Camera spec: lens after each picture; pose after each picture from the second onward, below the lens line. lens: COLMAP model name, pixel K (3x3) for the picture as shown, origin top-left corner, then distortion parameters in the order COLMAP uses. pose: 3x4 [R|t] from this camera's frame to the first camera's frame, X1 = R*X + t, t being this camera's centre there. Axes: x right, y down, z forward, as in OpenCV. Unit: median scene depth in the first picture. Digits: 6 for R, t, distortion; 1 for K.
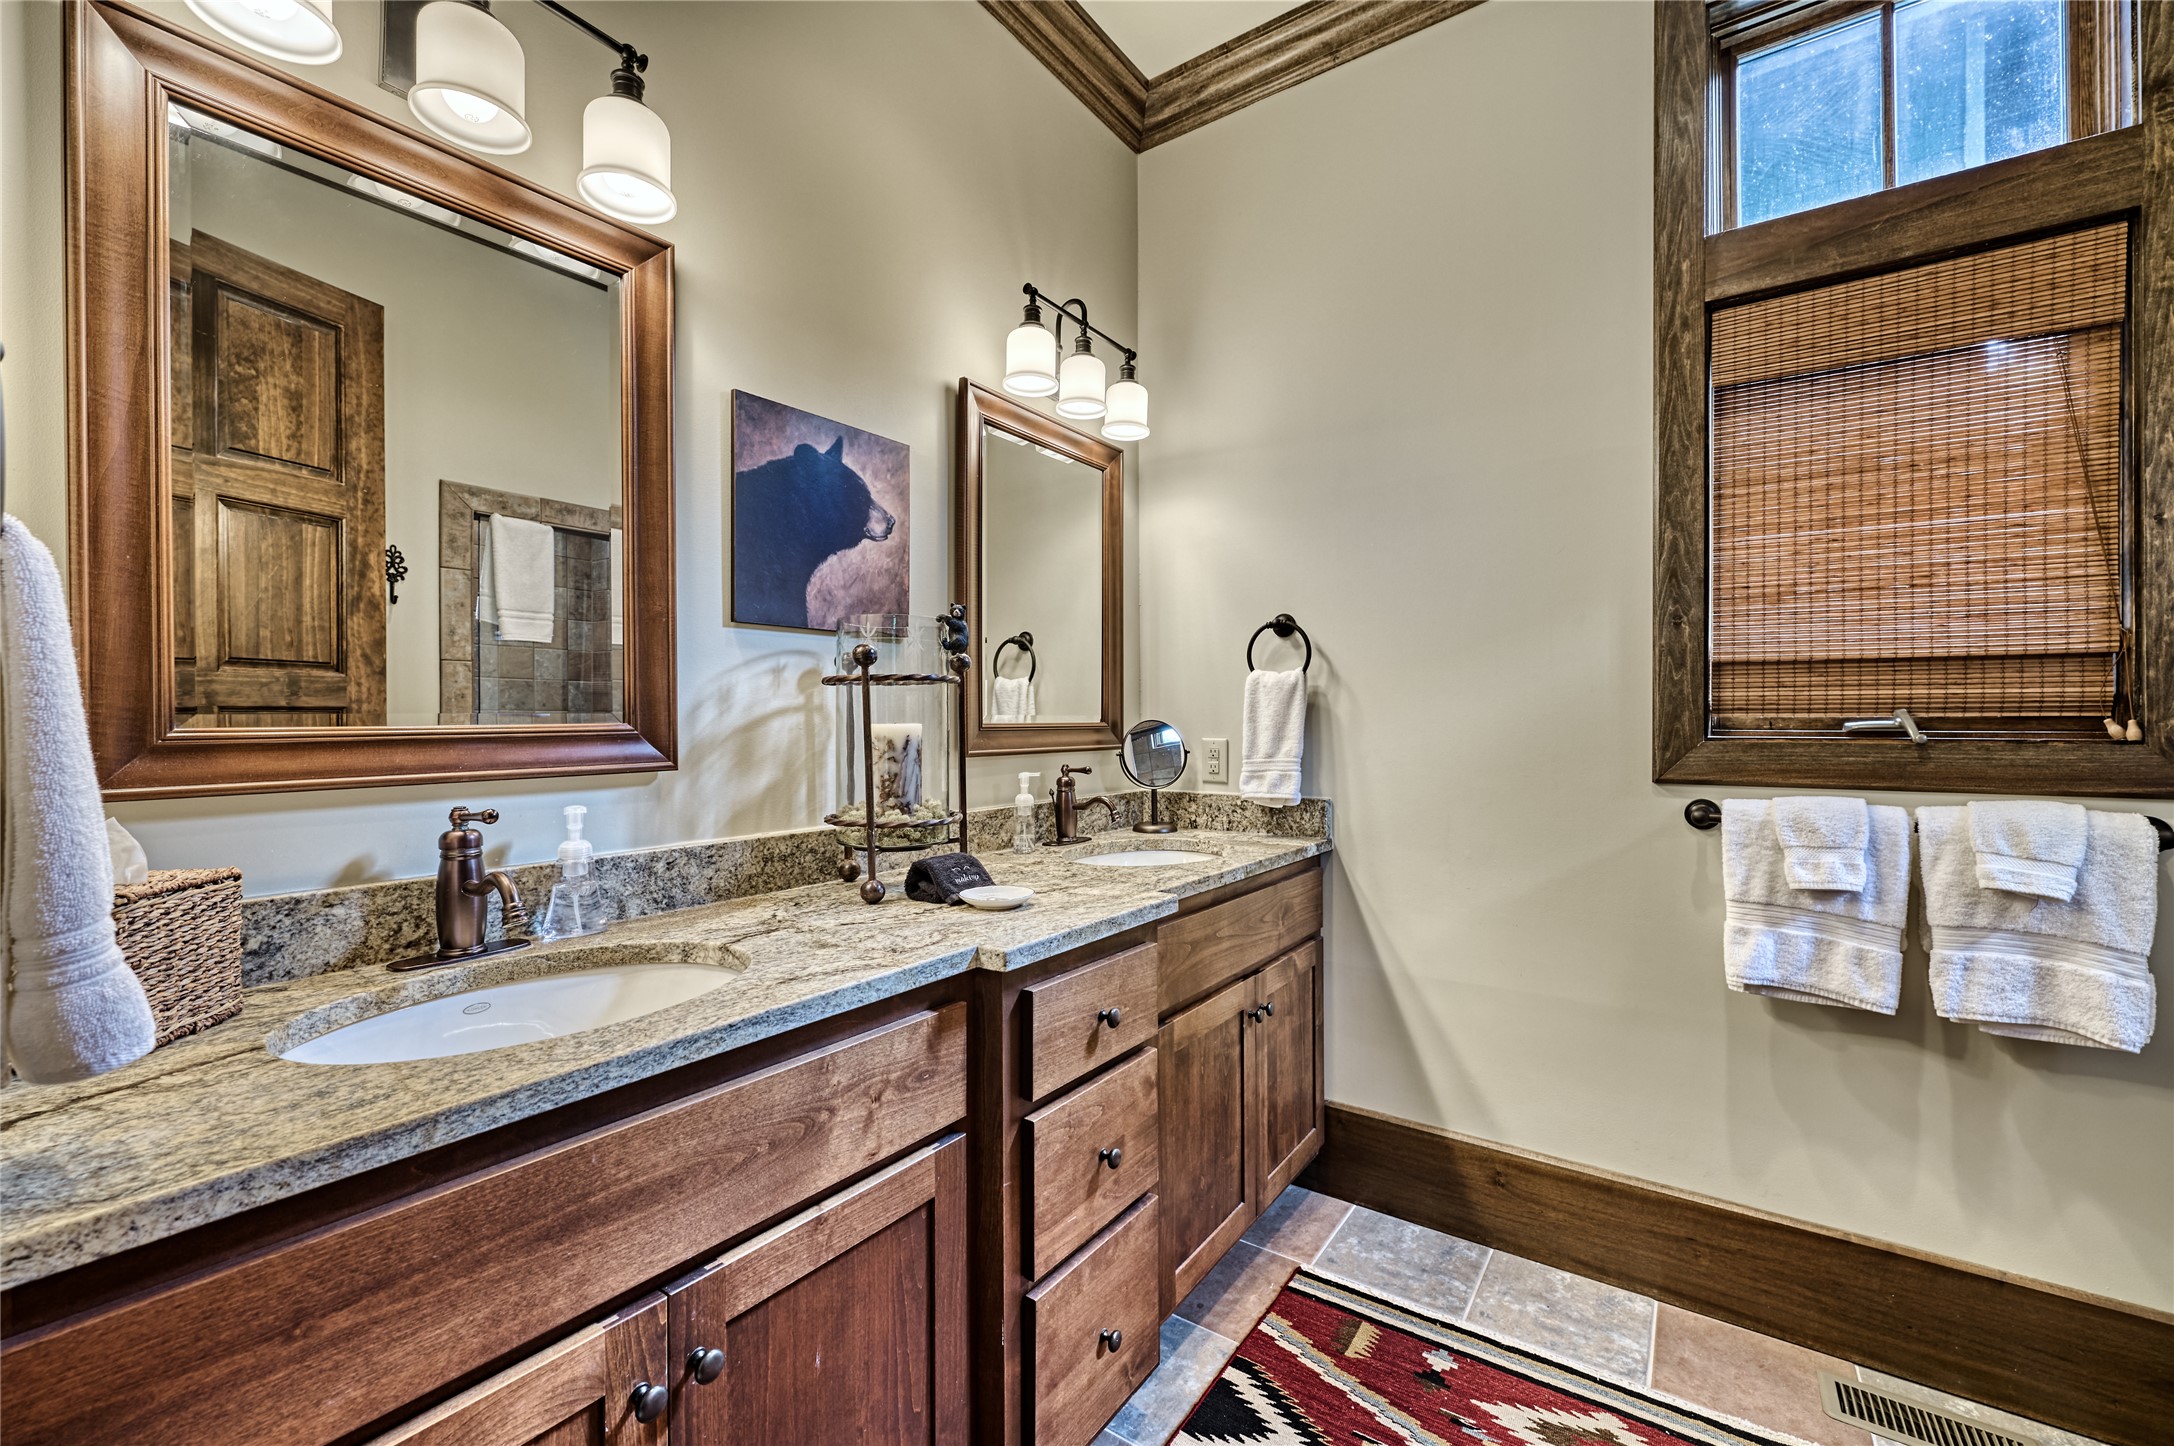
lens RADIAL K [[893.3, 0, 1088.7], [0, 893.3, 723.9], [0, 0, 1]] dist [-0.002105, -0.000687]
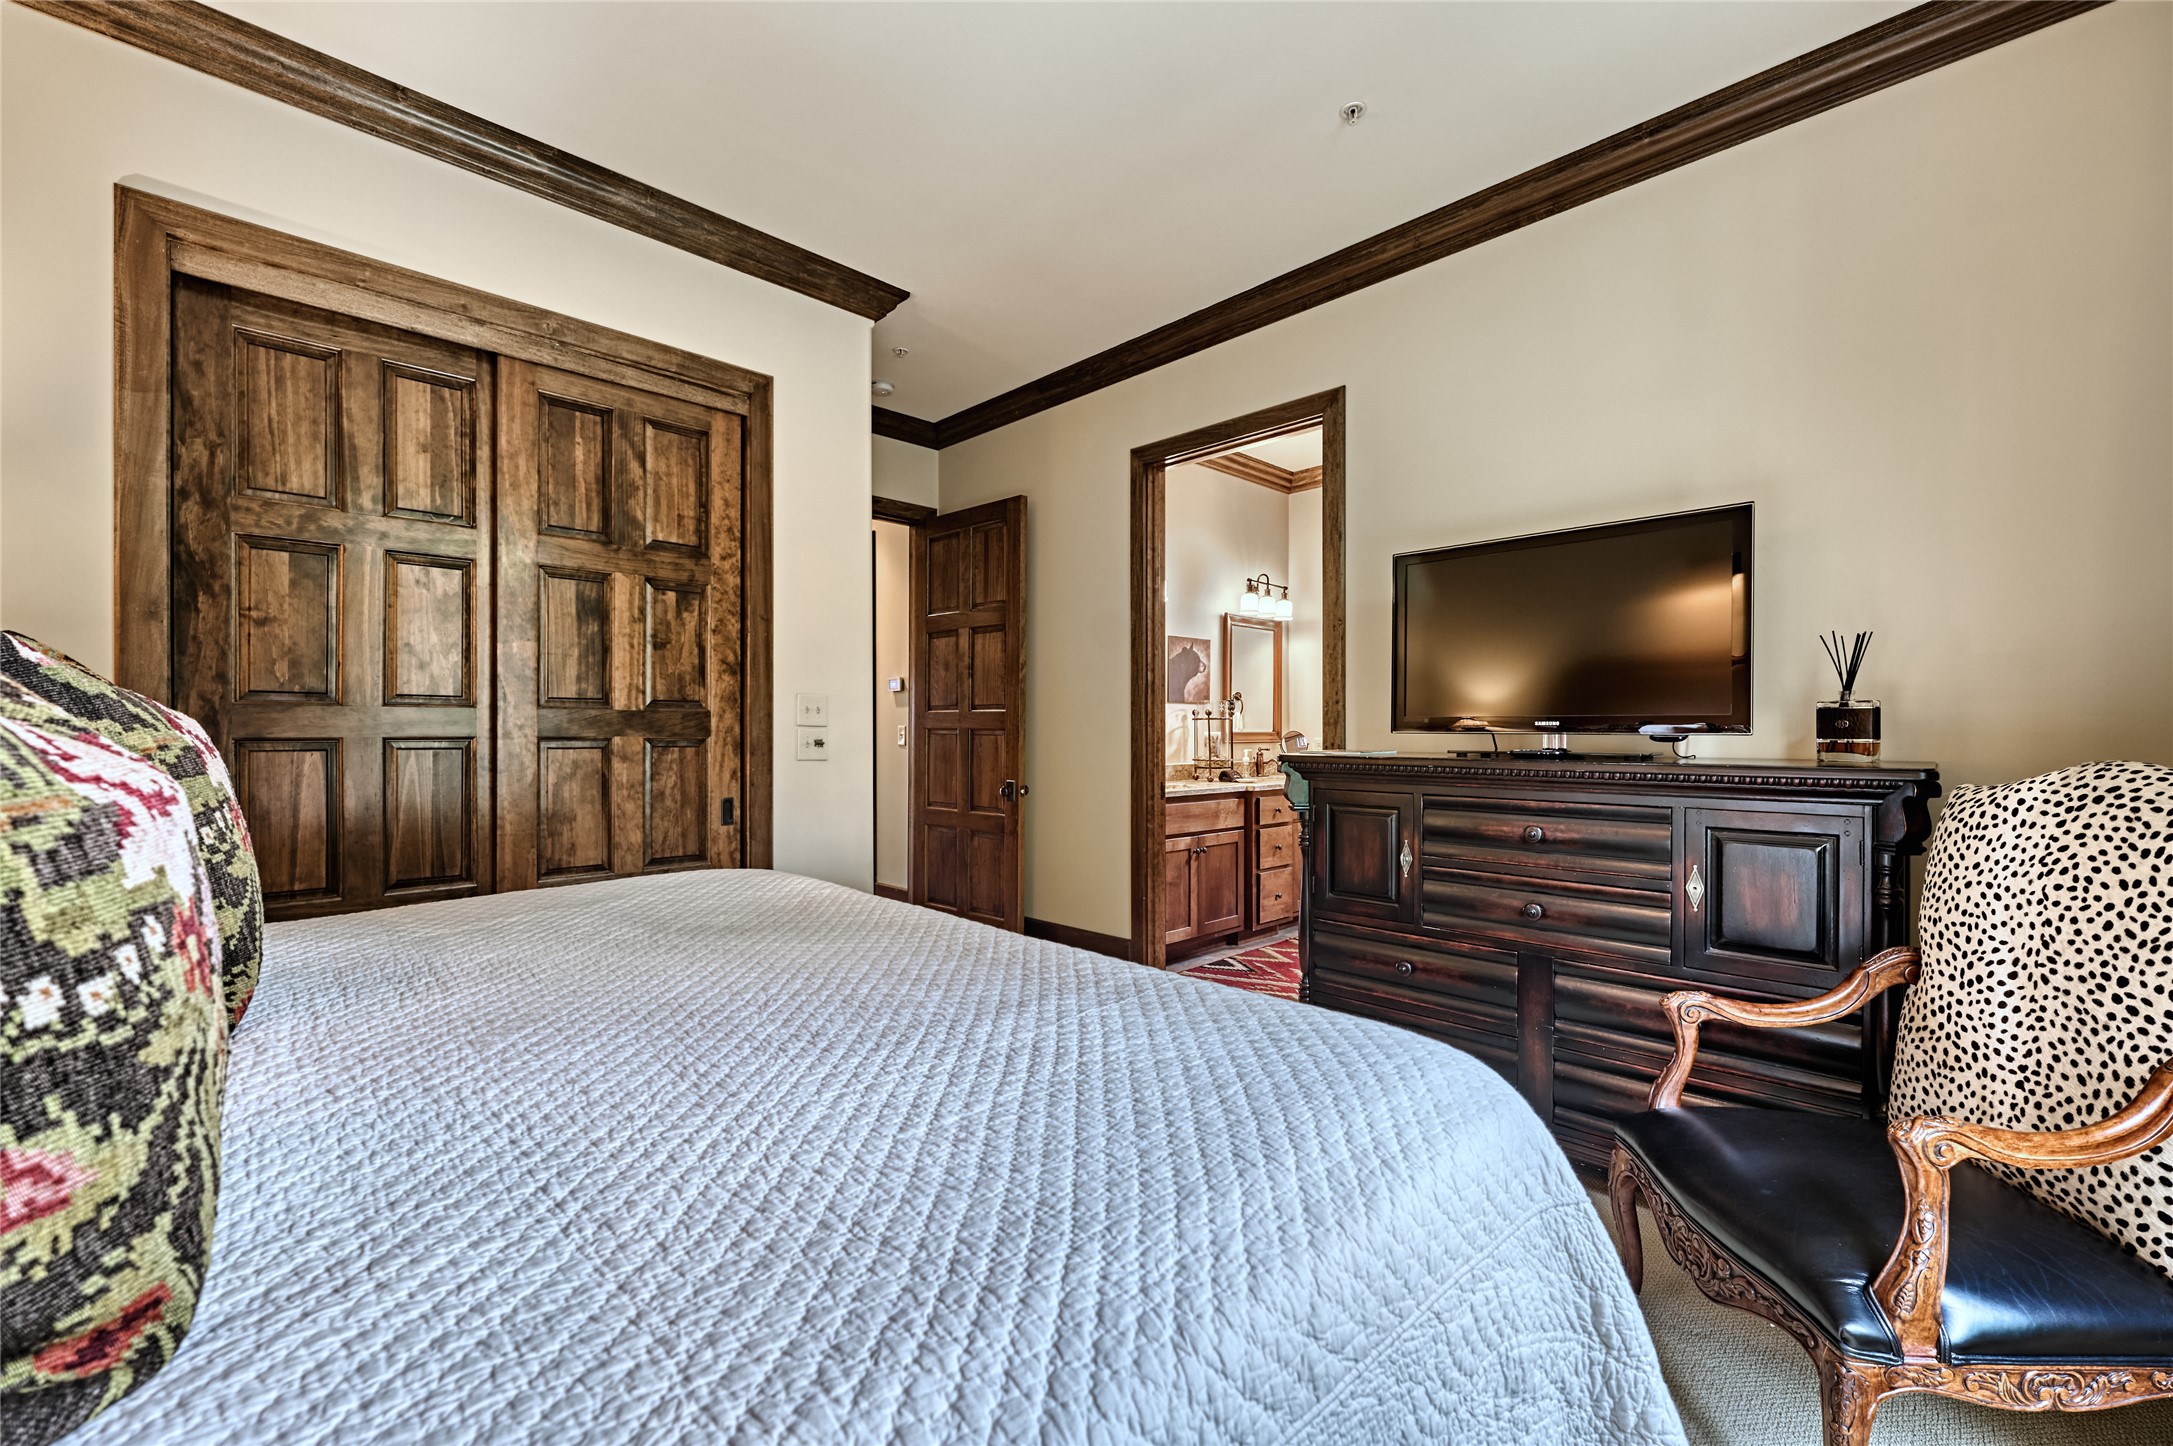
lens RADIAL K [[892.9, 0, 1091.2], [0, 892.9, 729.5], [0, 0, 1]] dist [-0.002105, -0.000687]
pose [[0.986235, 0.004011, -0.165301, -0.098897], [-0.004929, 0.999975, -0.005143, 0.009395], [0.165276, 0.005887, 0.986230, -2.059186]]
